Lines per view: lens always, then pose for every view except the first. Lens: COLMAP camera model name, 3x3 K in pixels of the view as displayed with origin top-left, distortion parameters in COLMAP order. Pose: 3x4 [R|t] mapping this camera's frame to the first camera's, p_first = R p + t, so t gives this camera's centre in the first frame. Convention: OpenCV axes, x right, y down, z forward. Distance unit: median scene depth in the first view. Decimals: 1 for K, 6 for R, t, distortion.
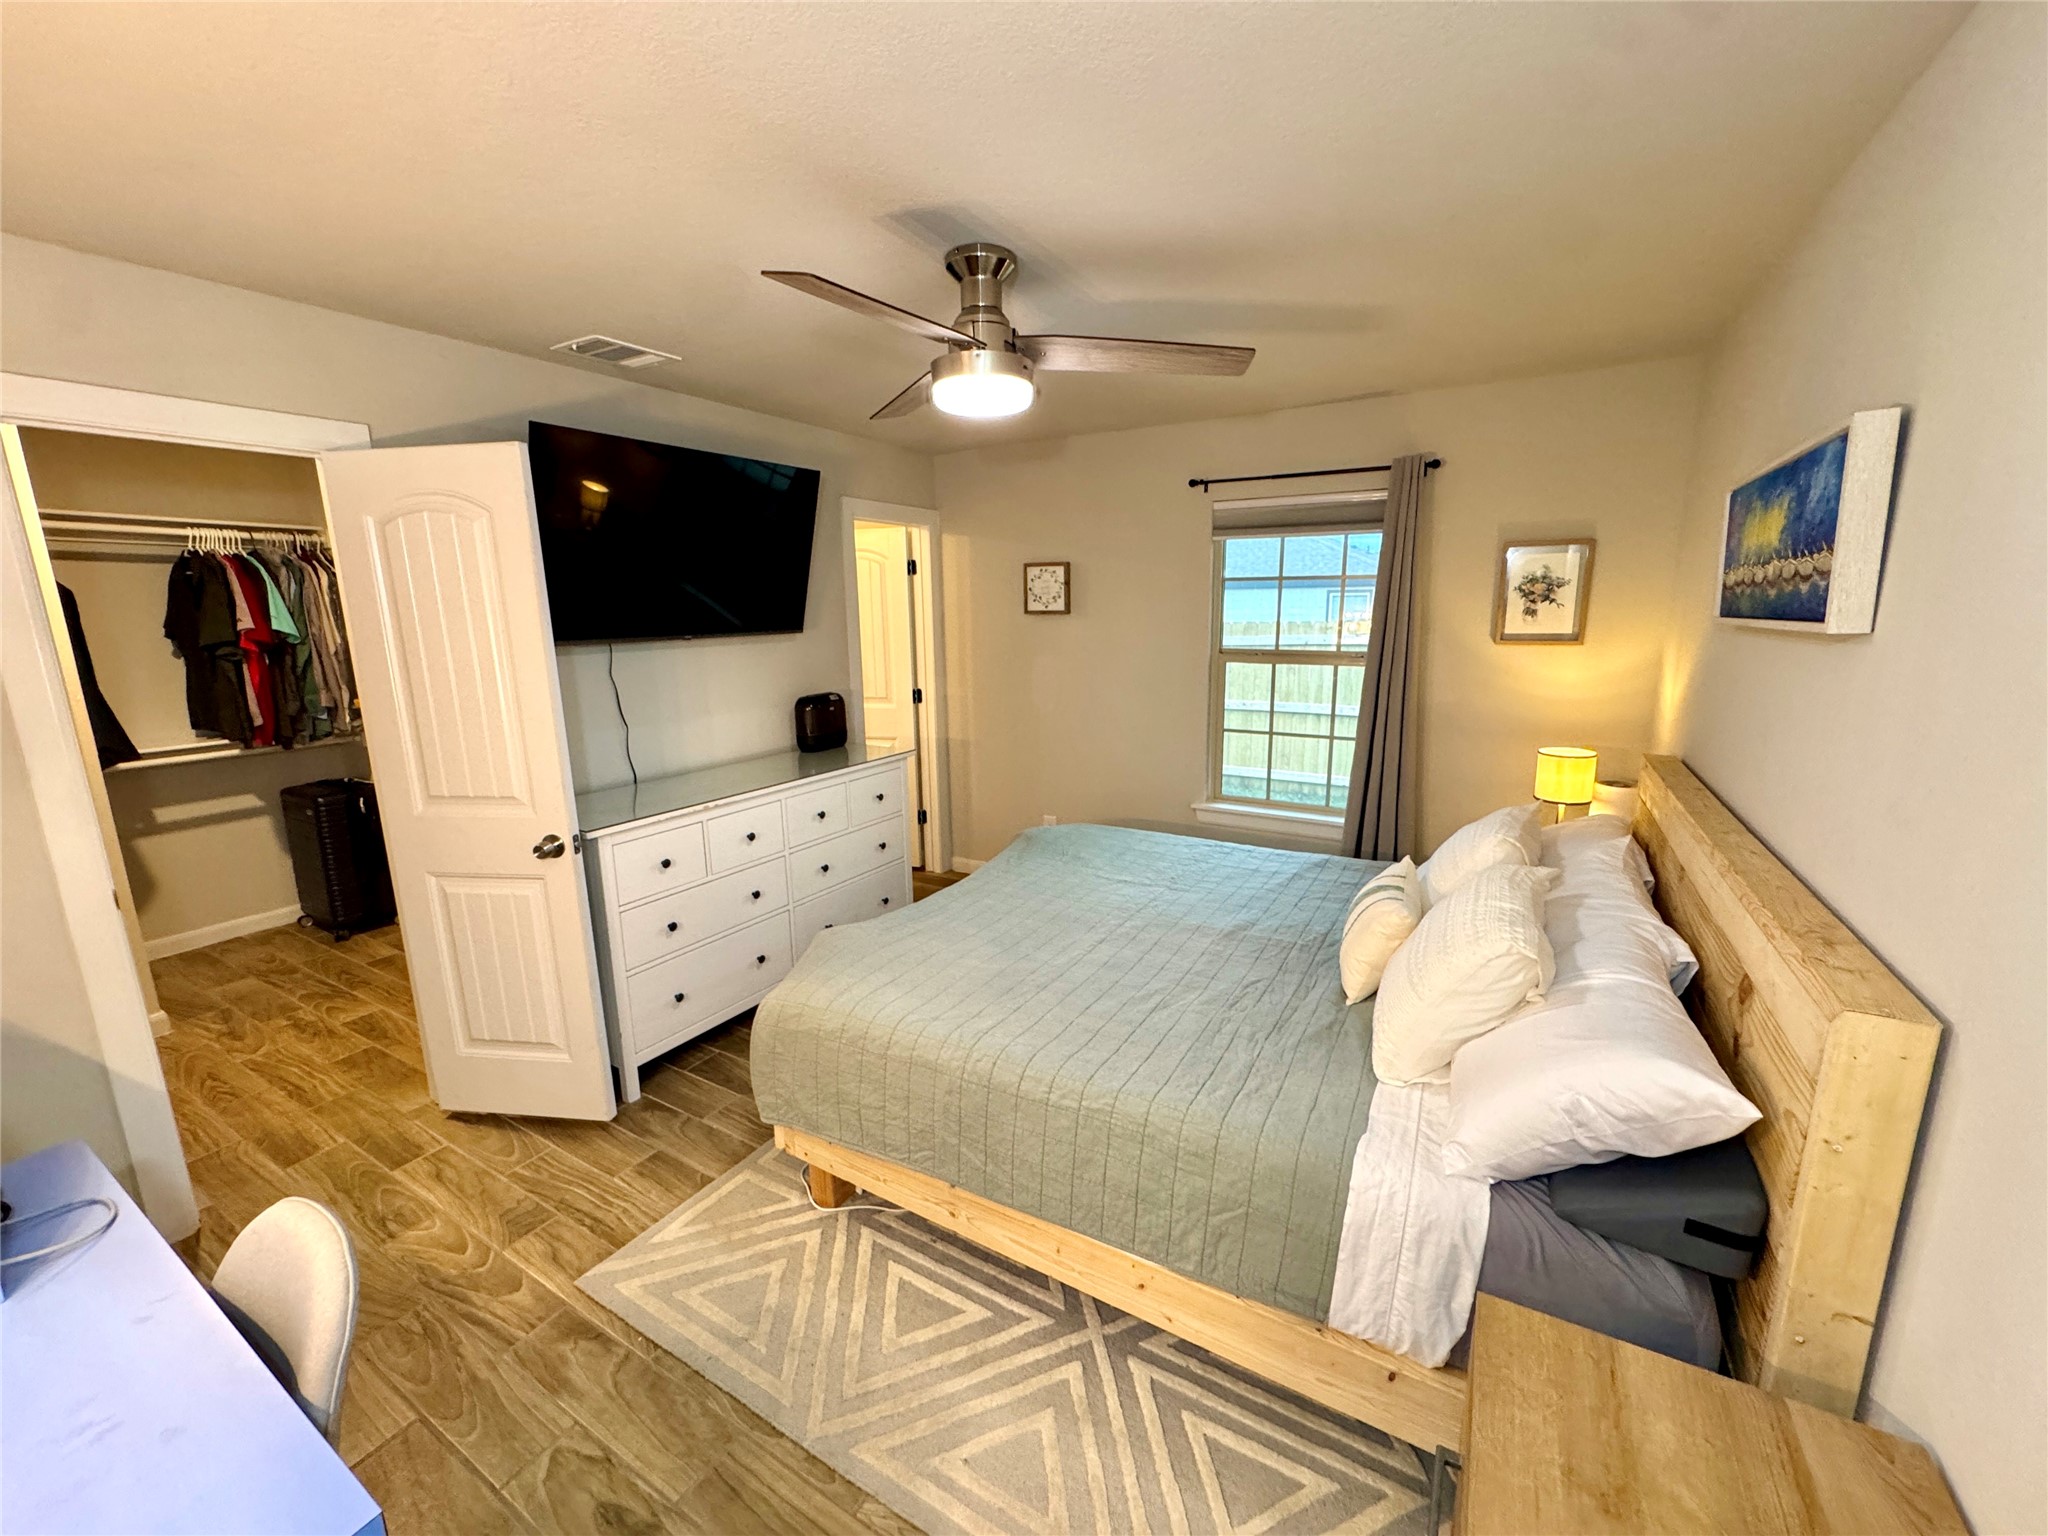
lens RADIAL K [[820.2, 0, 1024.0], [0, 820.2, 768.0], [0, 0, 1]] dist [-0.000695, -0.000101]
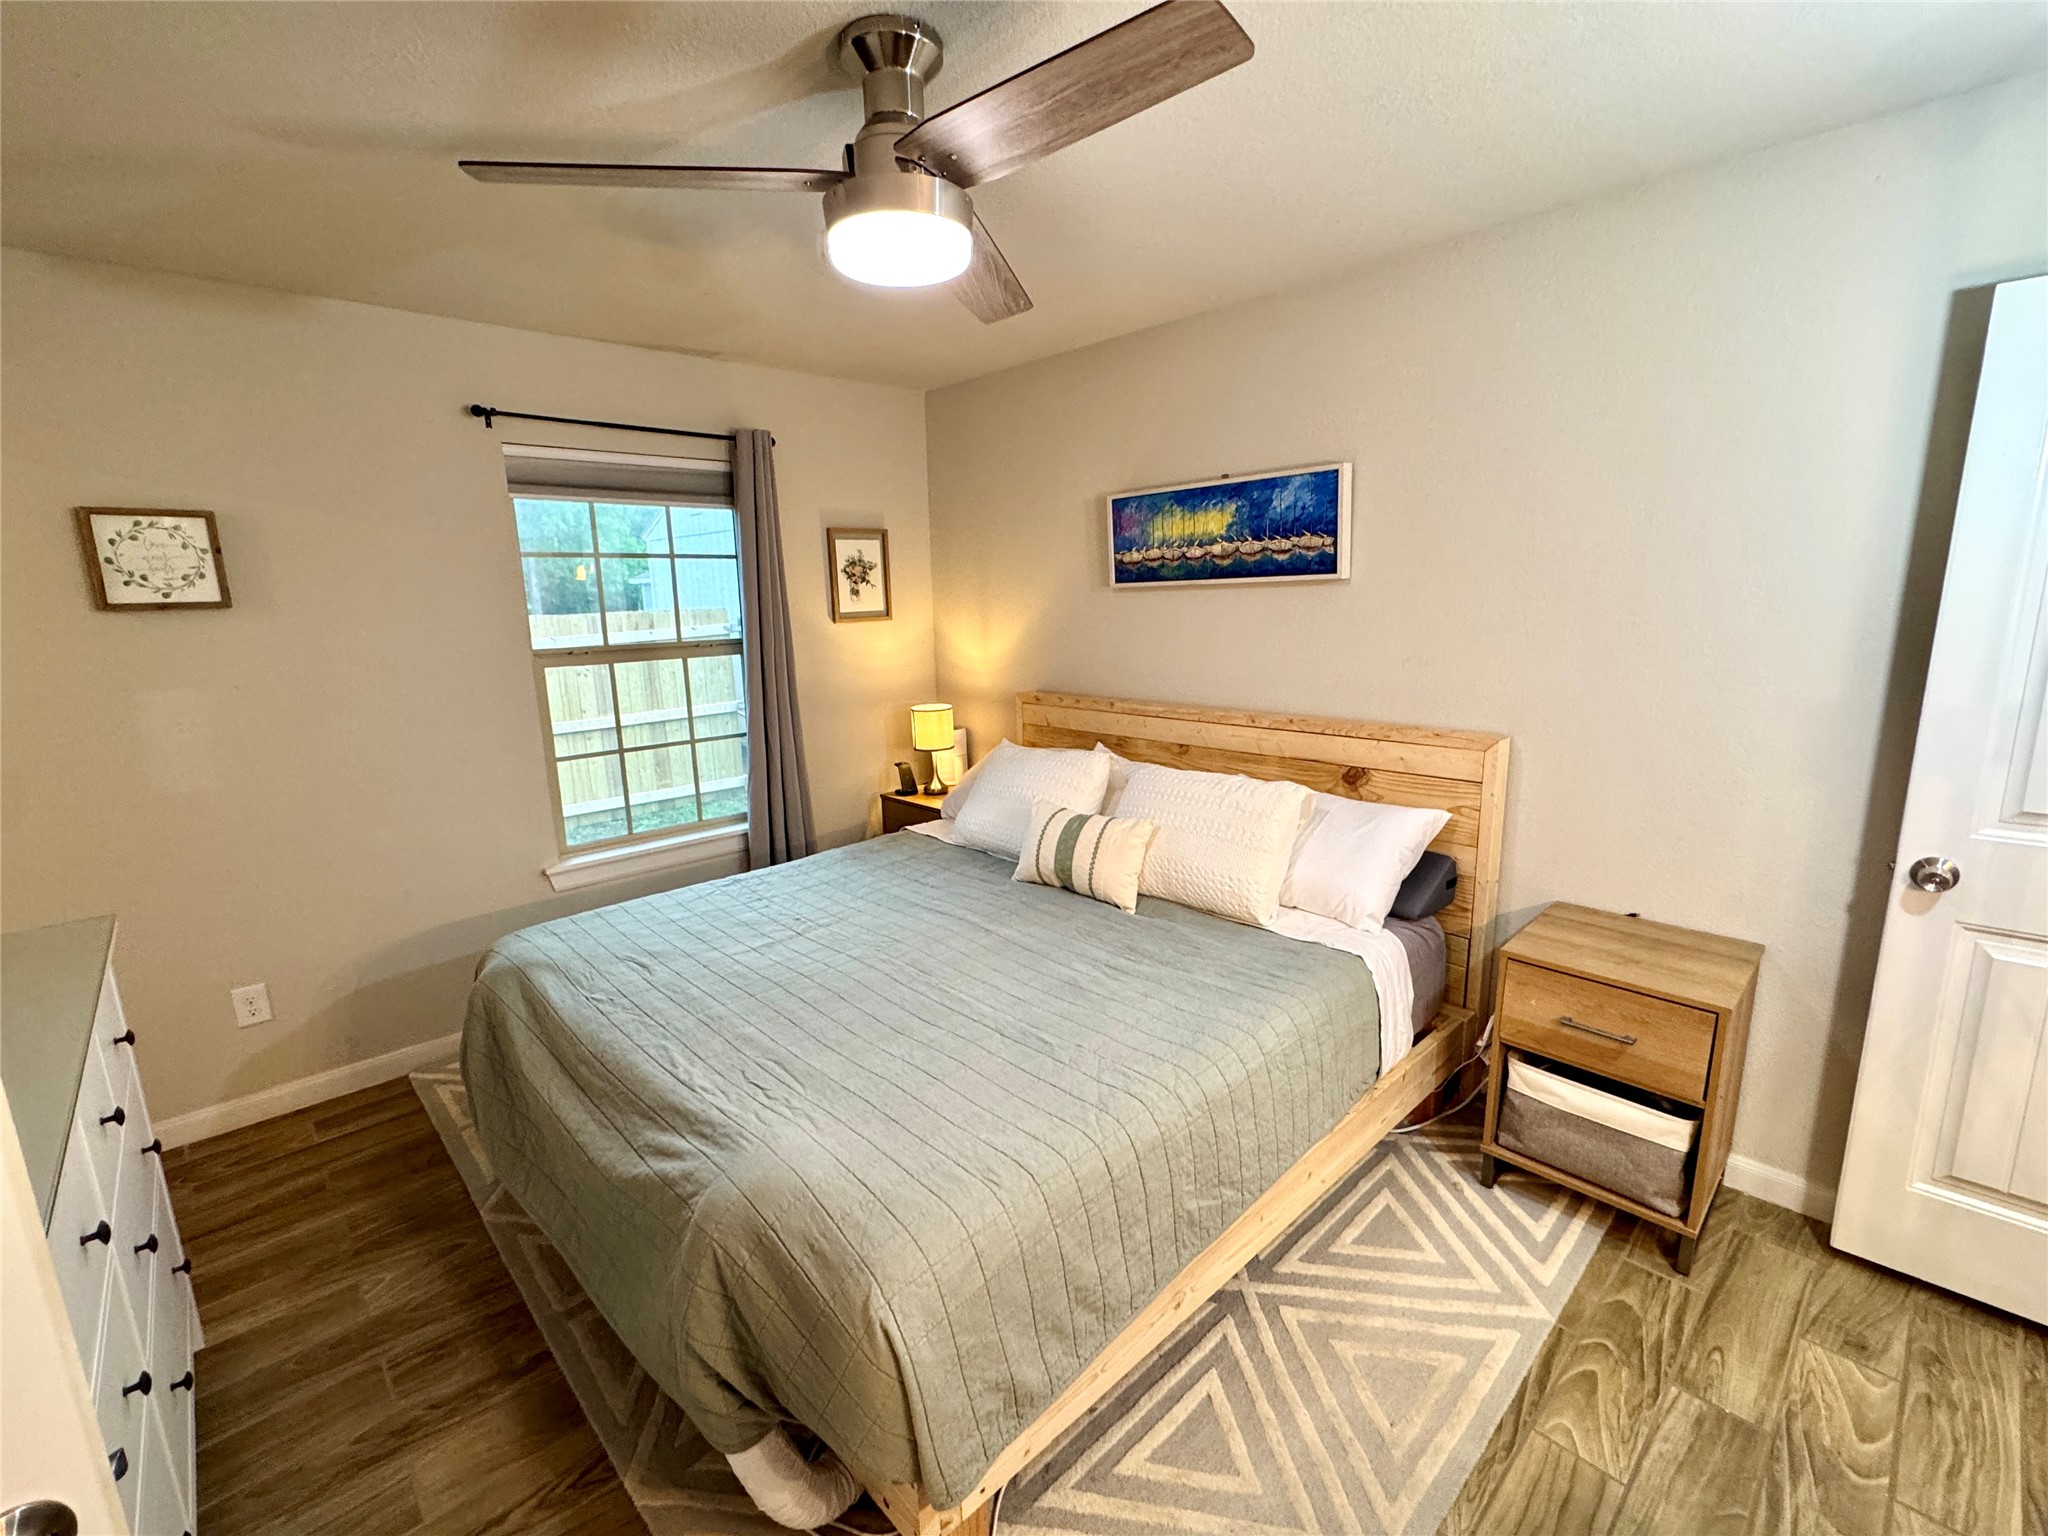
lens RADIAL K [[896.4, 0, 1024.0], [0, 896.4, 768.0], [0, 0, 1]] dist [0.000525, -0.000150]
pose [[0.272865, -0.182801, 0.944525, -0.487456], [0.213570, 0.968794, 0.125800, -0.061789], [-0.938047, 0.167395, 0.303391, 0.444602]]
